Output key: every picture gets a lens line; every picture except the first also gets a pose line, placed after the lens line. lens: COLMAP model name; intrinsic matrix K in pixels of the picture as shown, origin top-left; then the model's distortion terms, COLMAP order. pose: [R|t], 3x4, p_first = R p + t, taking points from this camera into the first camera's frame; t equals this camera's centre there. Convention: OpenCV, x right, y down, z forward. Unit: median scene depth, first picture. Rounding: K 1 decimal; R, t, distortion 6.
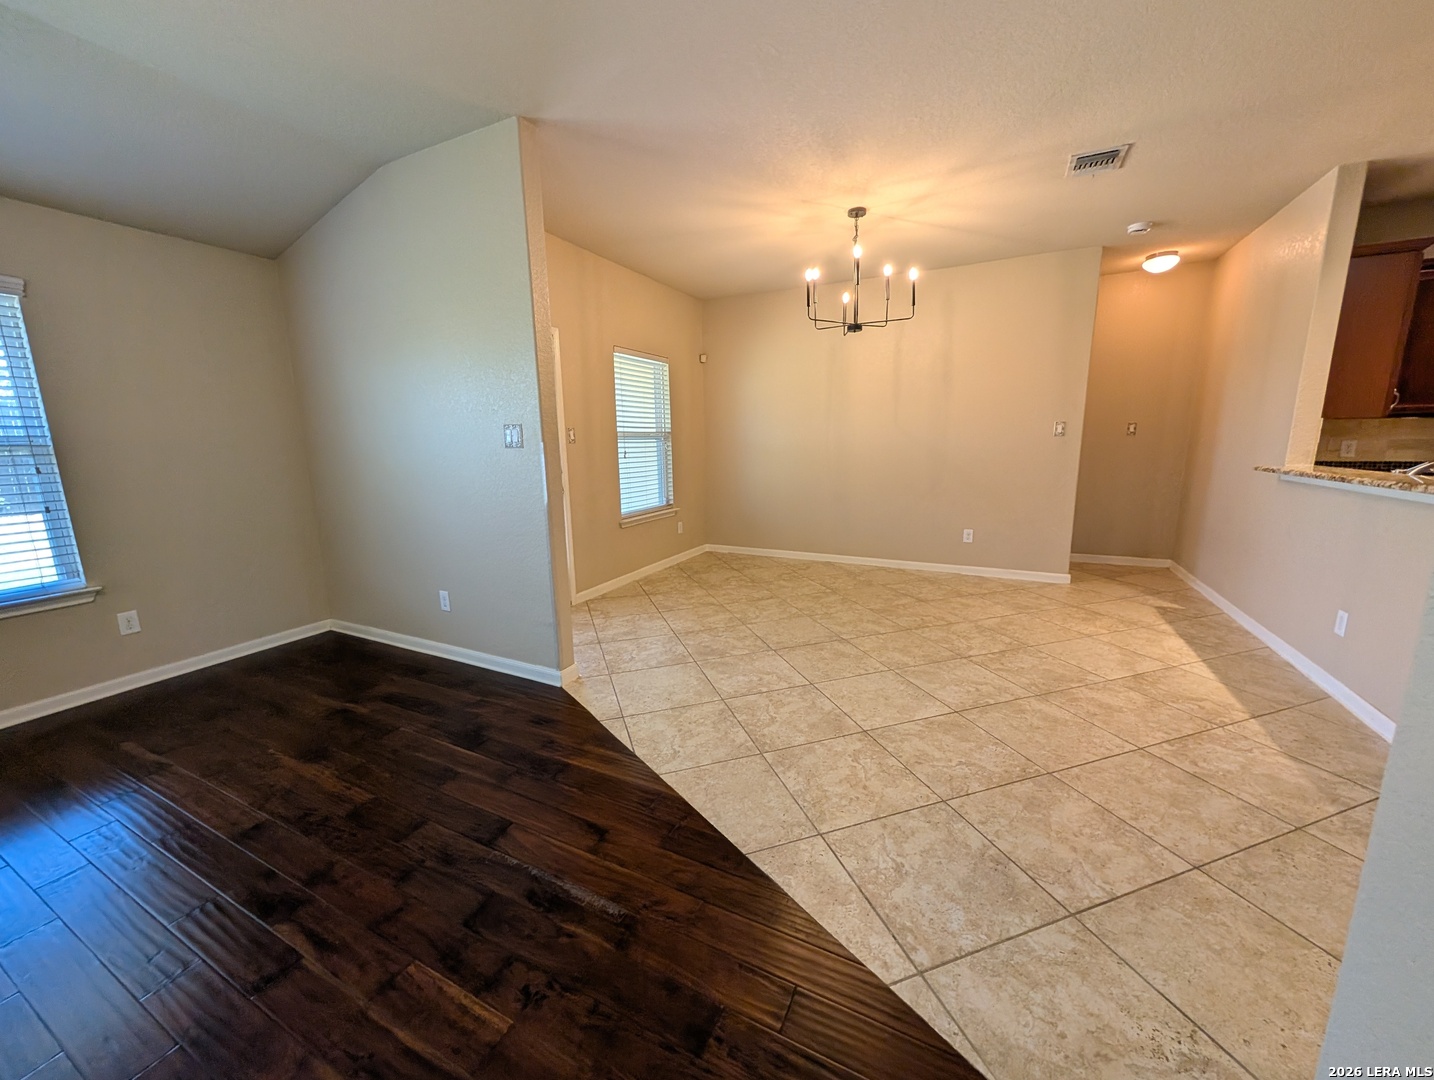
lens RADIAL K [[545.3, 0, 723.0], [0, 545.3, 538.5], [0, 0, 1]] dist [0.001670, 0.000226]
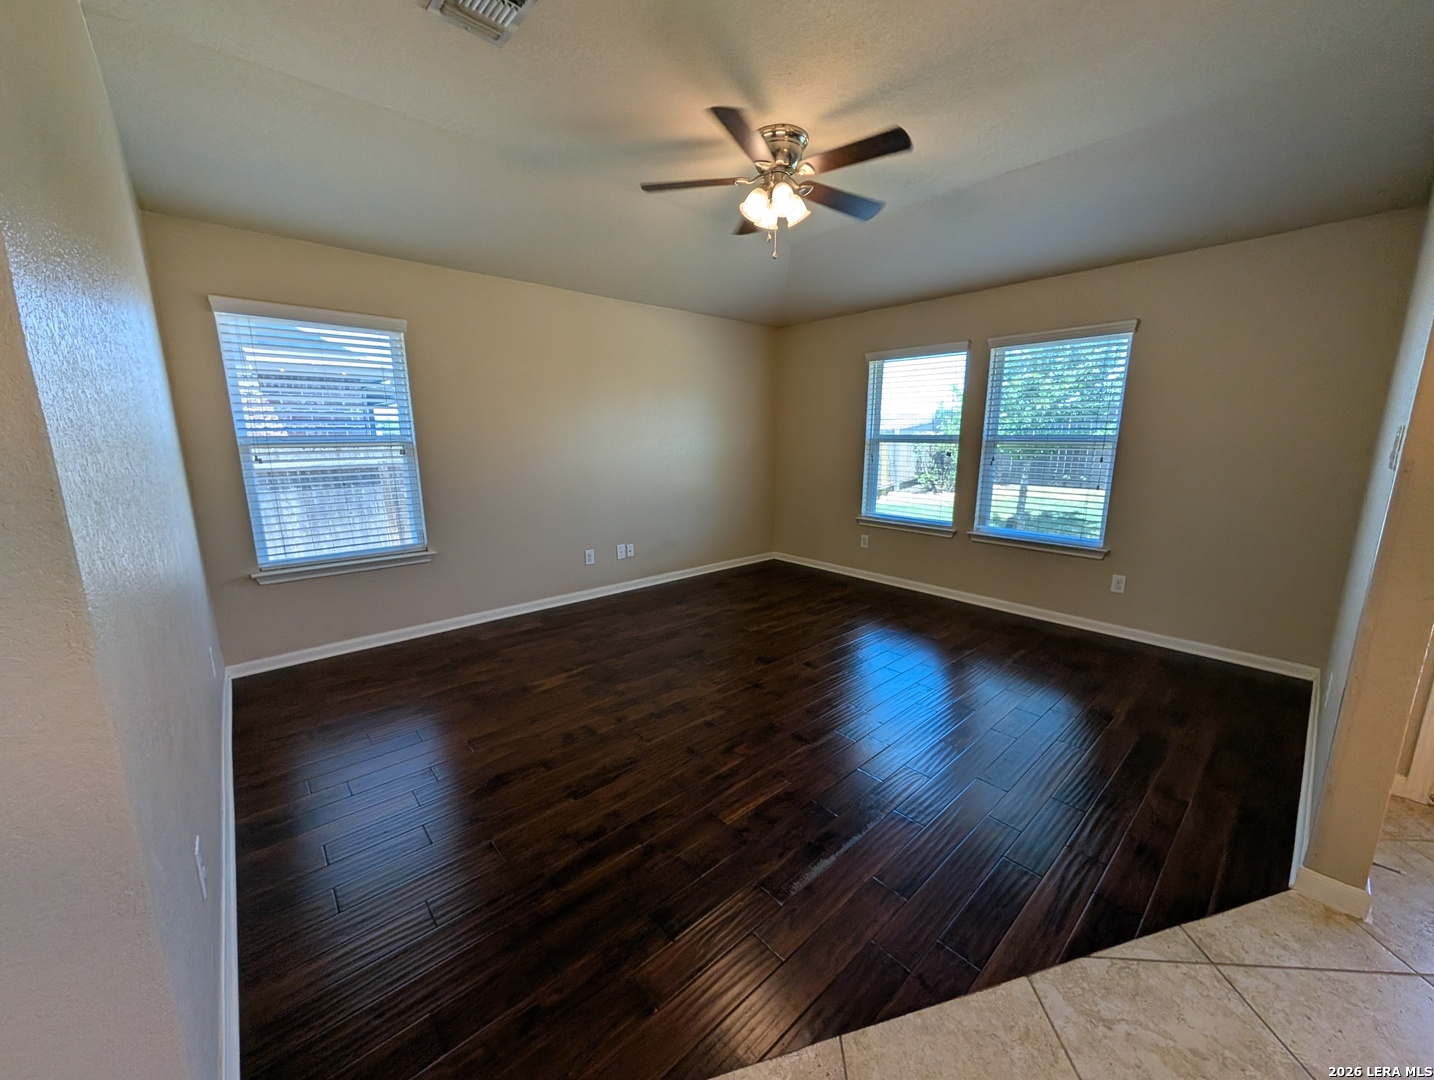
lens RADIAL K [[542.1, 0, 719.9], [0, 542.1, 545.4], [0, 0, 1]] dist [0.000122, 0.000114]
pose [[-0.376622, 0.200447, -0.904421, 0.329884], [-0.165452, 0.946056, 0.278573, -0.113283], [0.911472, 0.254555, -0.323142, 0.487096]]
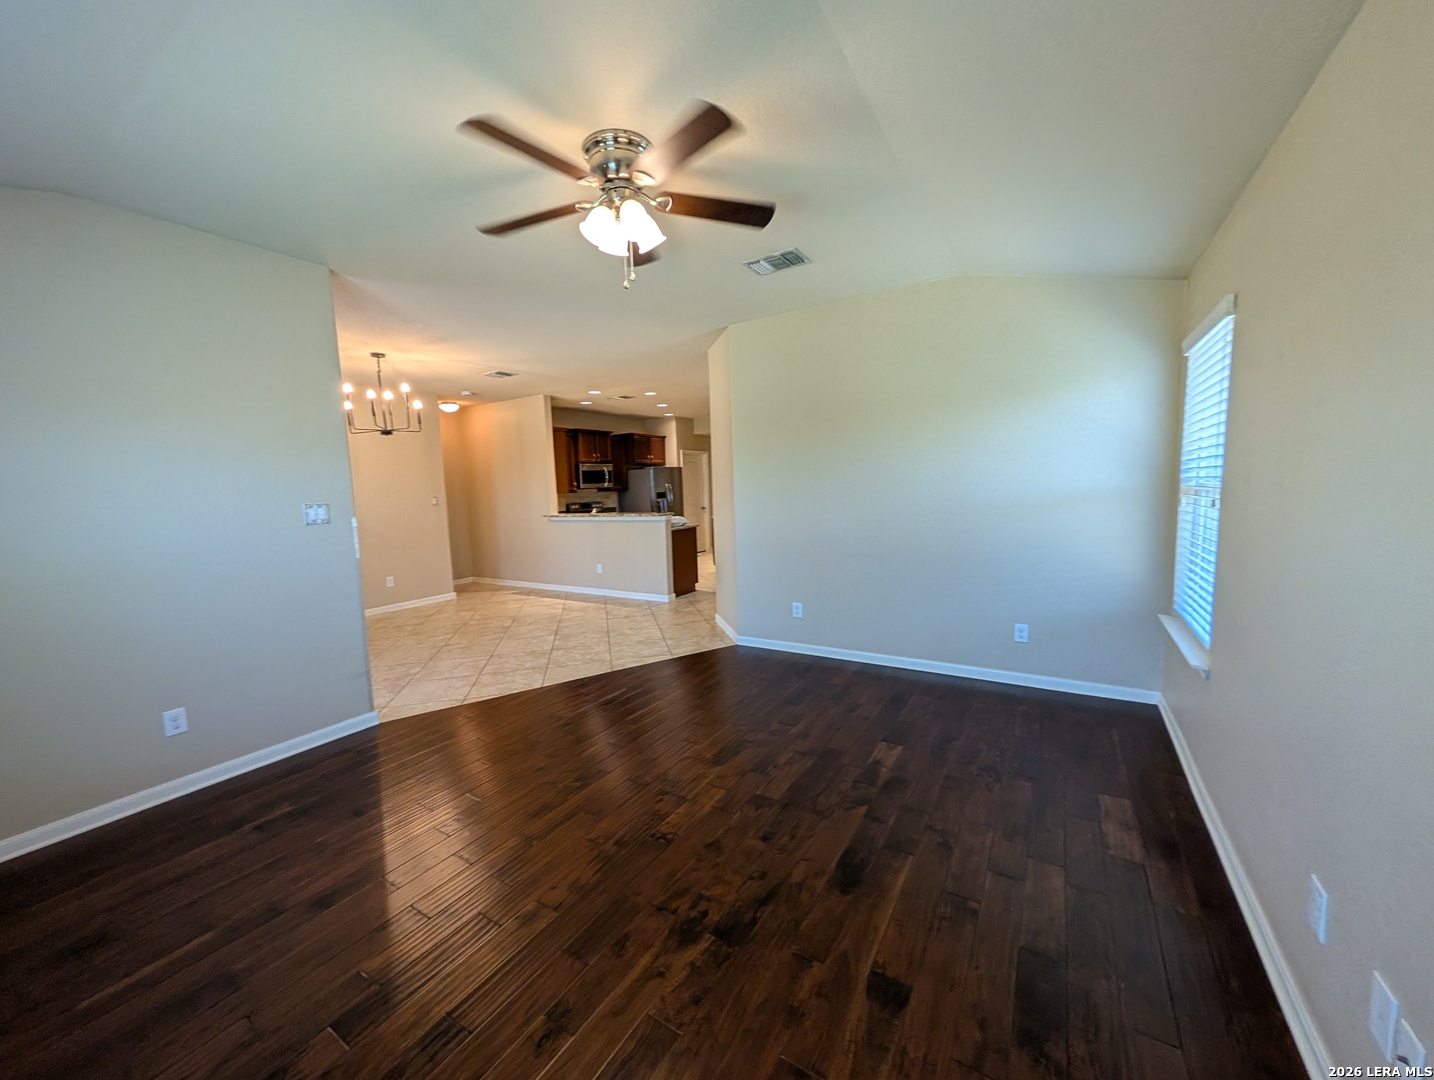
lens RADIAL K [[542.9, 0, 720.0], [0, 542.9, 541.4], [0, 0, 1]] dist [-0.000629, 0.000161]
pose [[0.101839, -0.093088, 0.990436, -1.194777], [0.219438, 0.973190, 0.068904, -0.024483], [-0.970297, 0.210322, 0.119536, 0.062538]]
